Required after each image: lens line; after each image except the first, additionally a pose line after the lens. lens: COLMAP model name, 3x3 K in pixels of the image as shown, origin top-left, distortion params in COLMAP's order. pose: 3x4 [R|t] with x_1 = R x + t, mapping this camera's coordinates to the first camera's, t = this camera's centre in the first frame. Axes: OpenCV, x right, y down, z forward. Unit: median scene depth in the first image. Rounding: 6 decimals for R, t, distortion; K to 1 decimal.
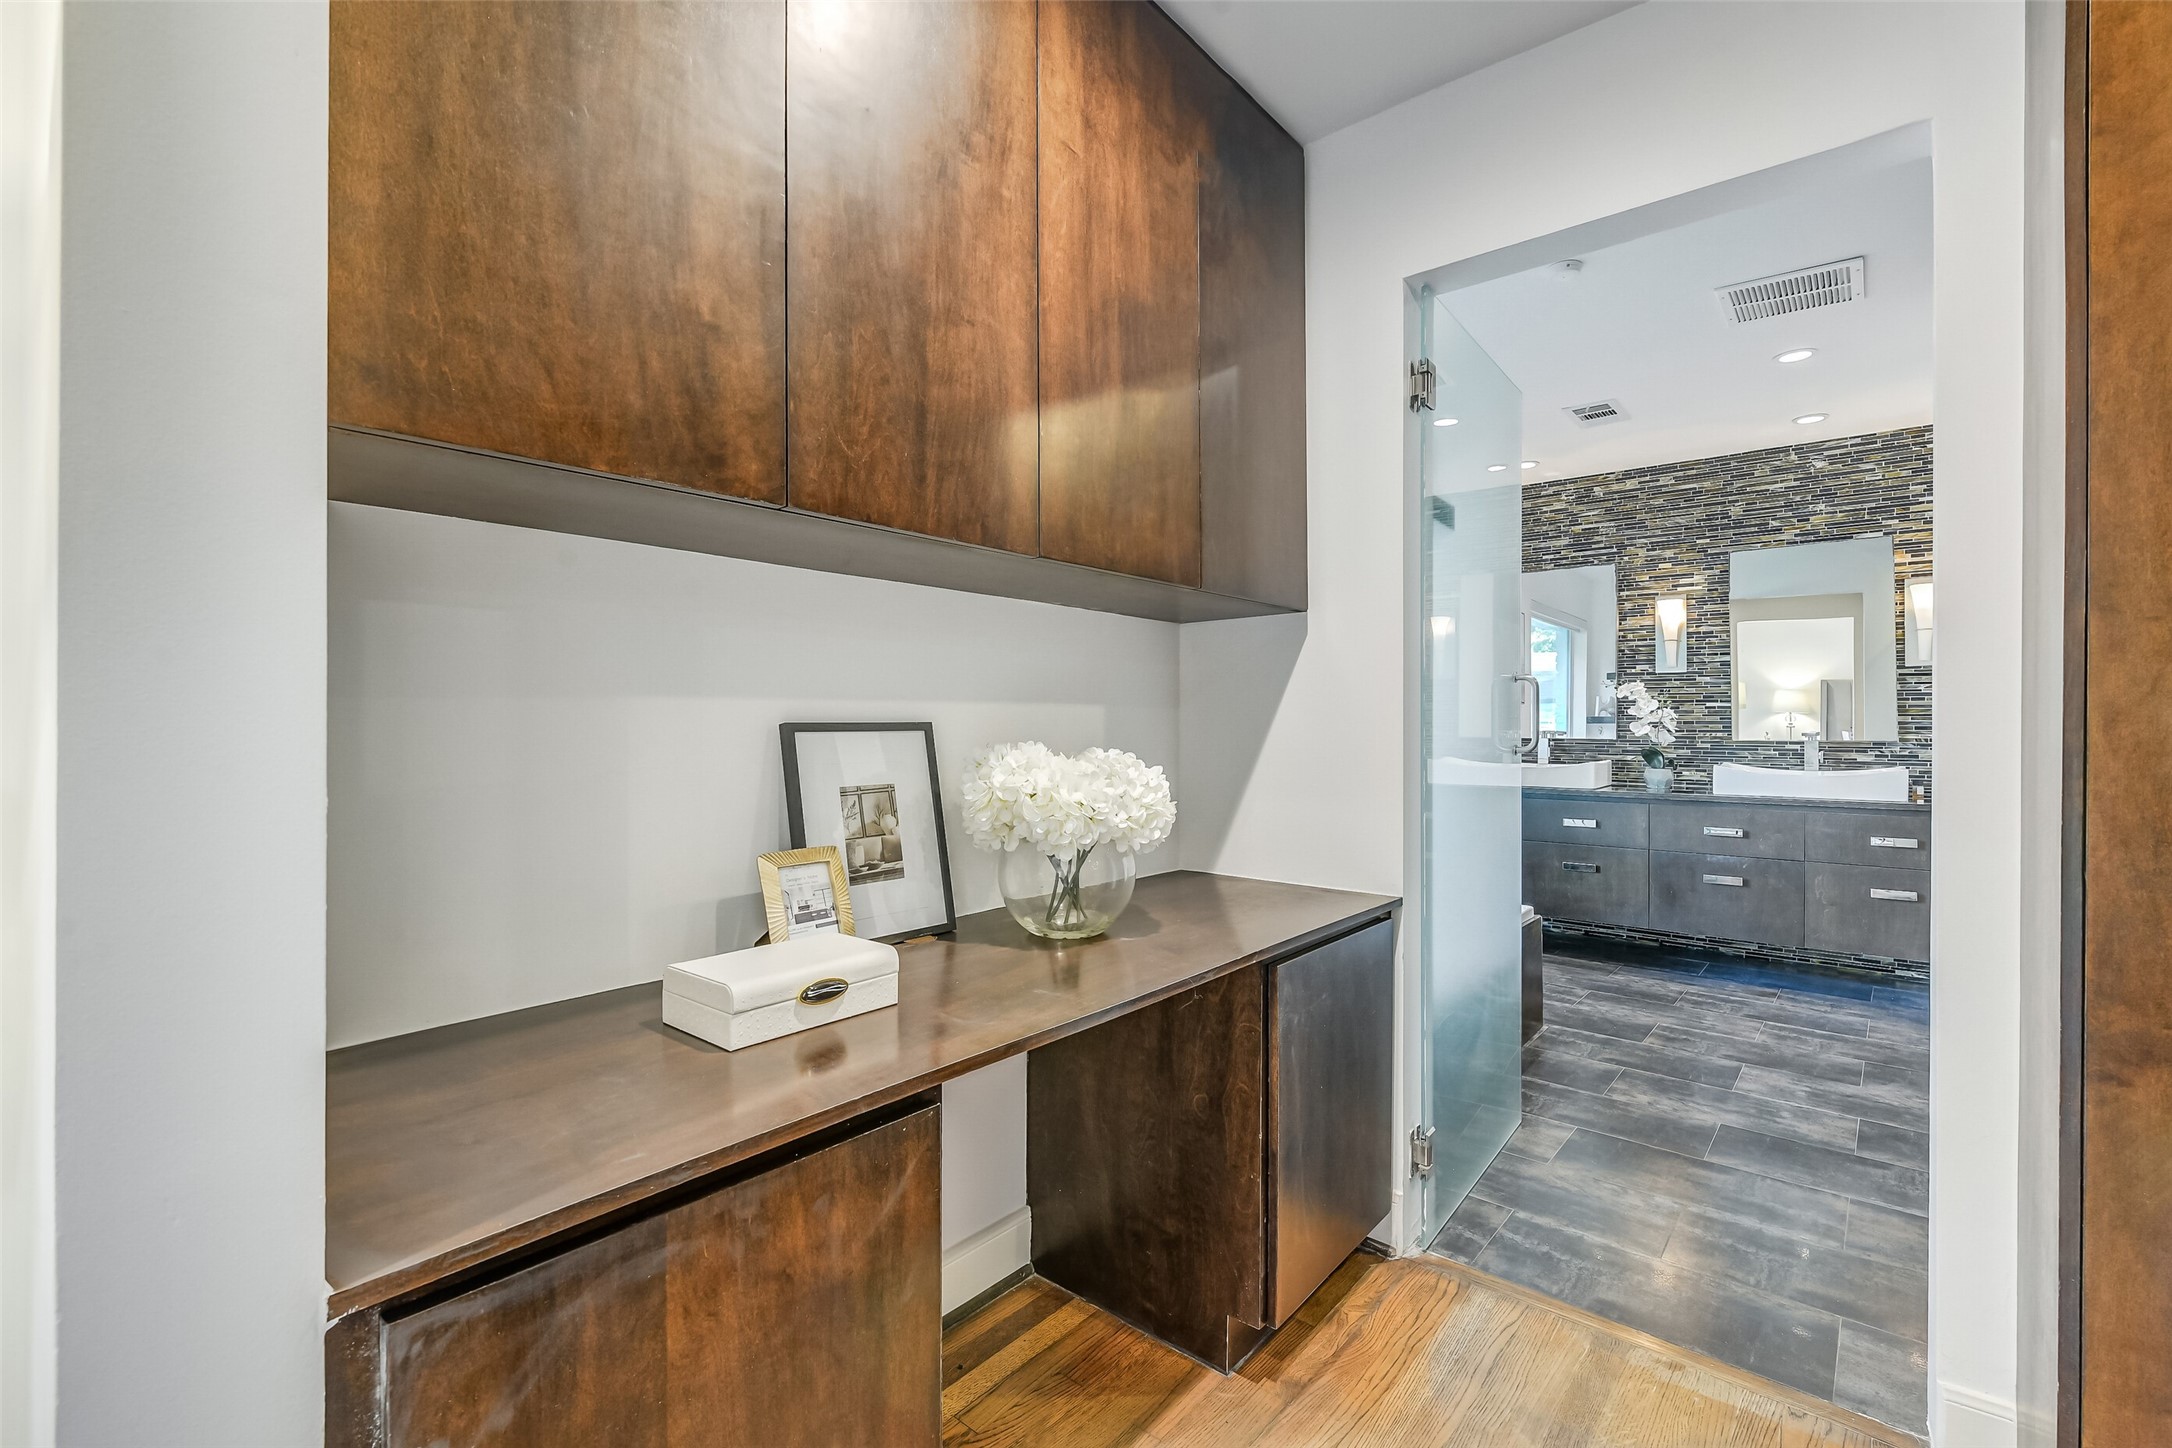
lens RADIAL K [[947.3, 0, 1088.8], [0, 947.3, 726.2], [0, 0, 1]] dist [-0.000074, -0.001579]
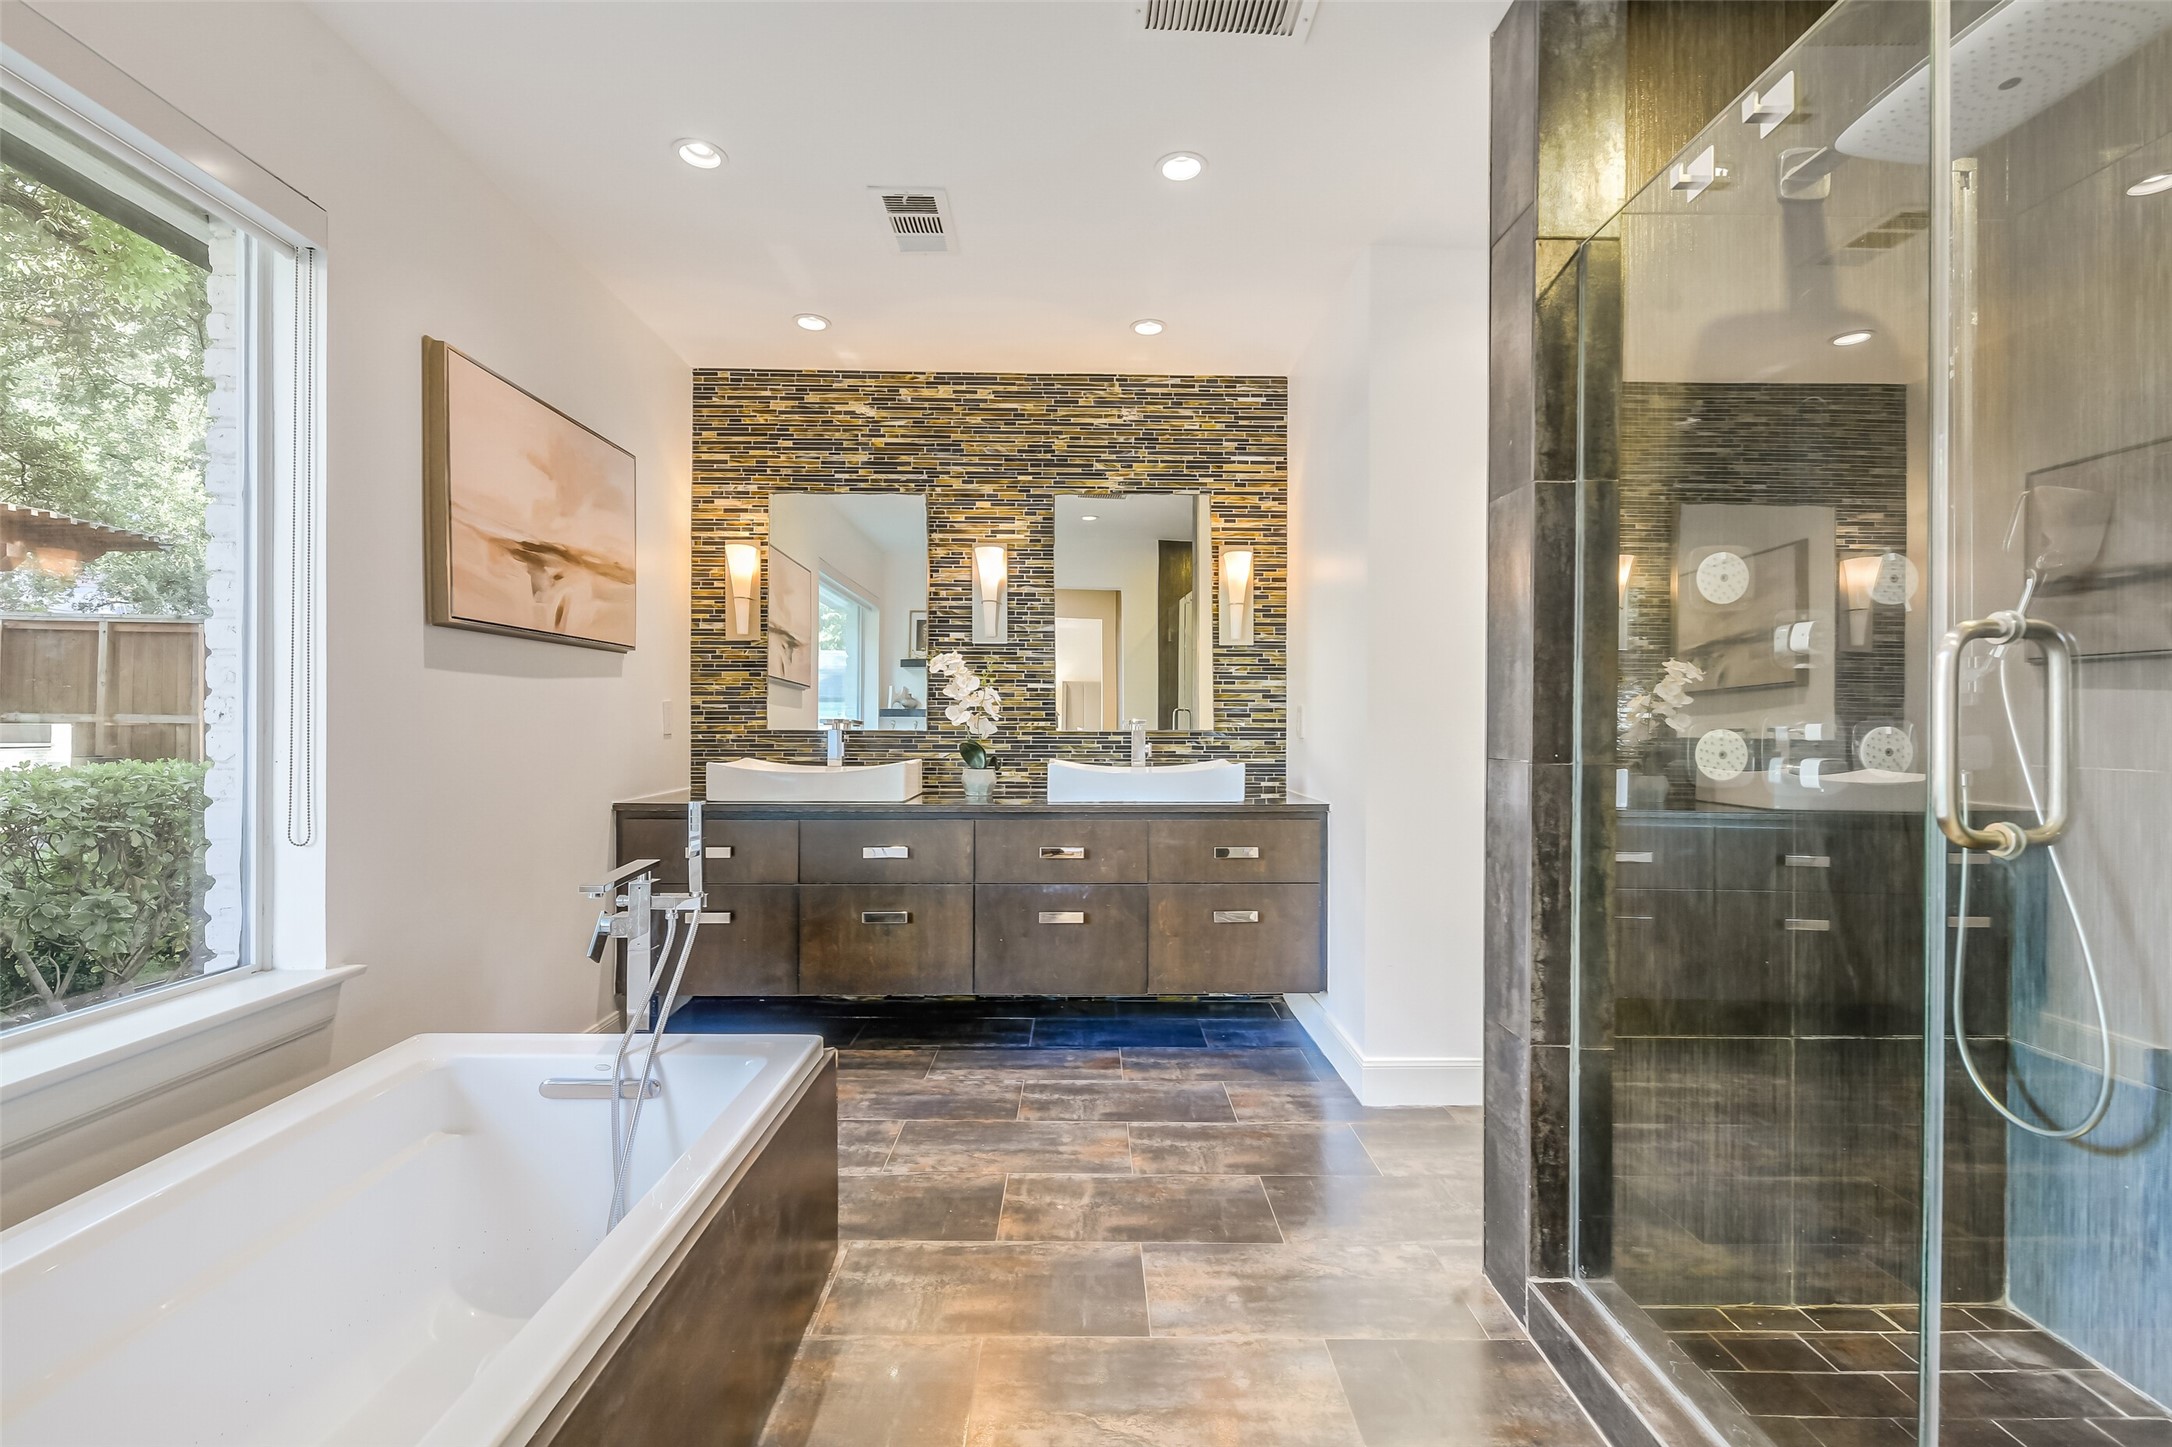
lens RADIAL K [[947.3, 0, 1086.0], [0, 947.3, 722.9], [0, 0, 1]] dist [-0.000074, -0.001579]
pose [[0.756996, 0.003555, 0.653410, 0.181998], [-0.001030, 0.999990, -0.004246, 0.011987], [-0.653418, 0.002541, 0.756993, 0.389926]]
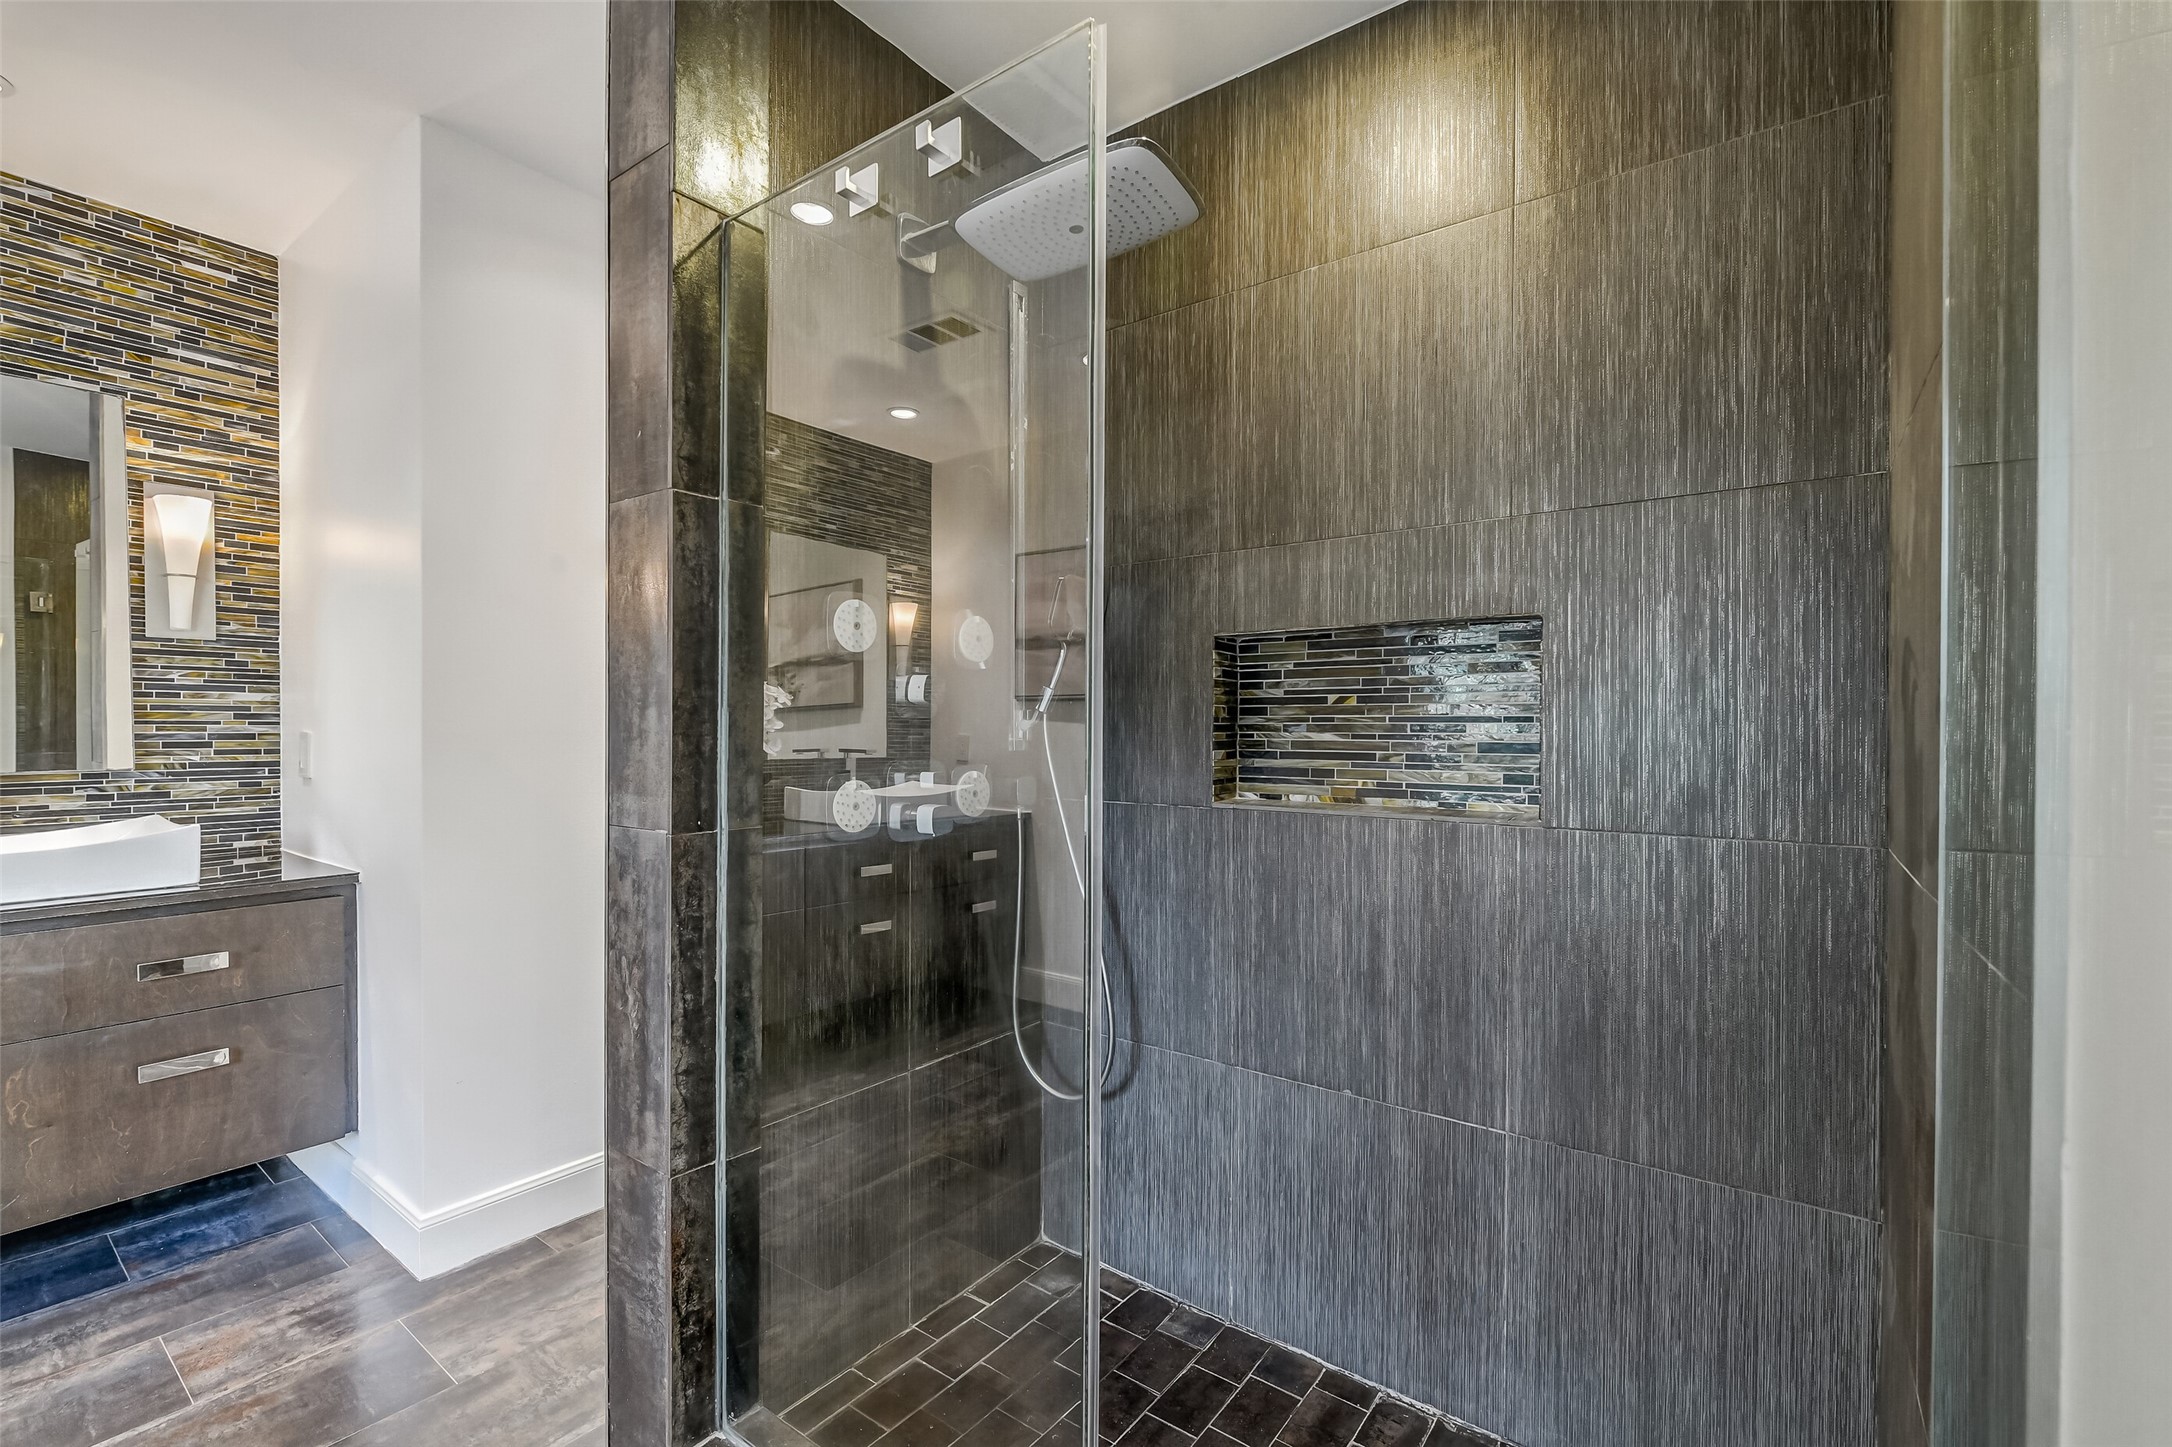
lens RADIAL K [[947.3, 0, 1086.7], [0, 947.3, 736.6], [0, 0, 1]] dist [-0.000074, -0.001579]
pose [[-0.058367, -0.011711, 0.998227, 0.248687], [-0.000080, 0.999931, 0.011726, -0.009620], [-0.998295, 0.000605, -0.058364, 0.443202]]
